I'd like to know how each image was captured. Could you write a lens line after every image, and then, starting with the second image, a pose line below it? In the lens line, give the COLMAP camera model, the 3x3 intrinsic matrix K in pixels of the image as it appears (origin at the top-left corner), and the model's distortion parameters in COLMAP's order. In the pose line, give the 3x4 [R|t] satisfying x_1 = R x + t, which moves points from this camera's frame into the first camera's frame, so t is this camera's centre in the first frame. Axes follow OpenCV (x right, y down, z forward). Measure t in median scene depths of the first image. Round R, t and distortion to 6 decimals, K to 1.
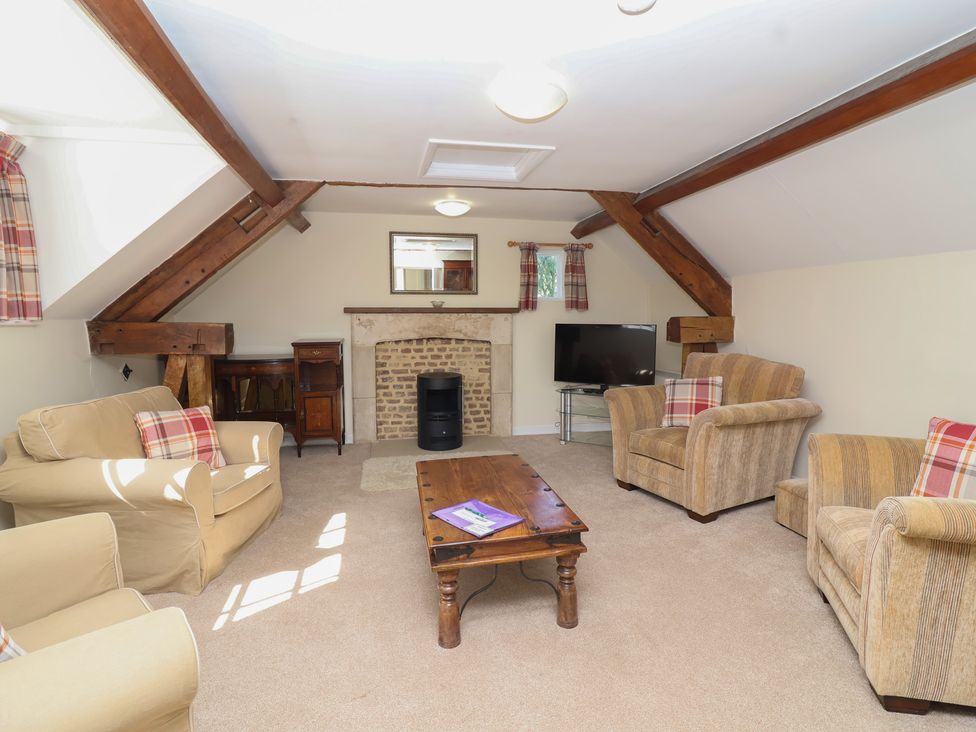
lens RADIAL K [[522.5, 0, 491.0], [0, 522.5, 351.3], [0, 0, 1]] dist [-0.004245, -0.001333]
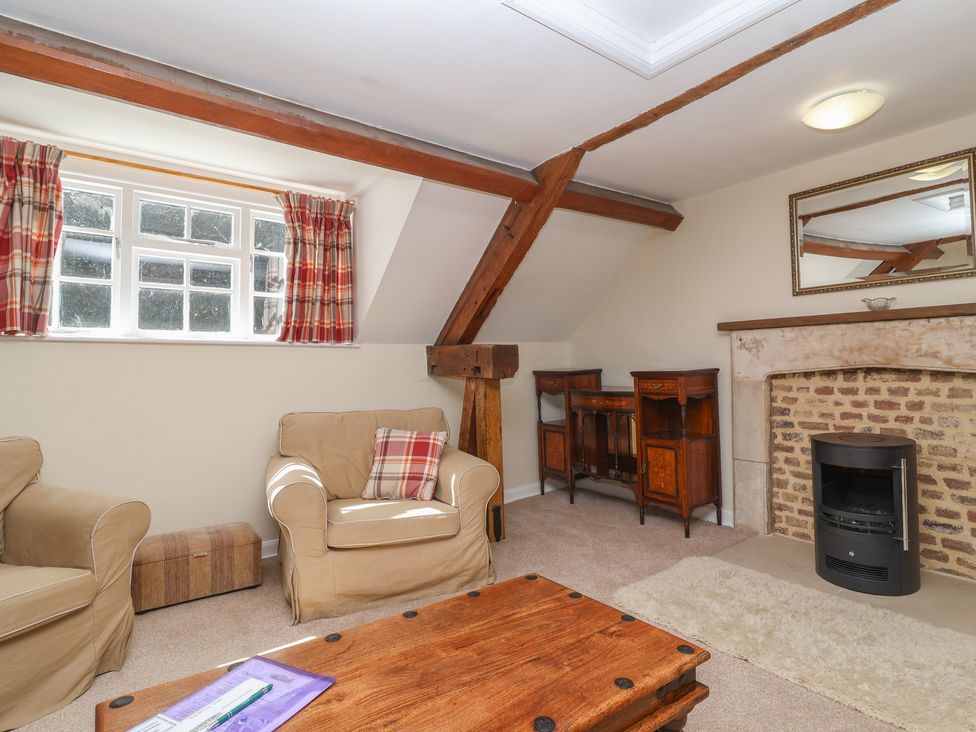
lens RADIAL K [[522.5, 0, 491.0], [0, 522.5, 351.3], [0, 0, 1]] dist [-0.004245, -0.001333]
pose [[0.417242, -0.027548, -0.908378, 0.208904], [-0.051393, 0.997226, -0.053849, 0.005484], [0.907341, 0.069153, 0.414669, 0.427587]]
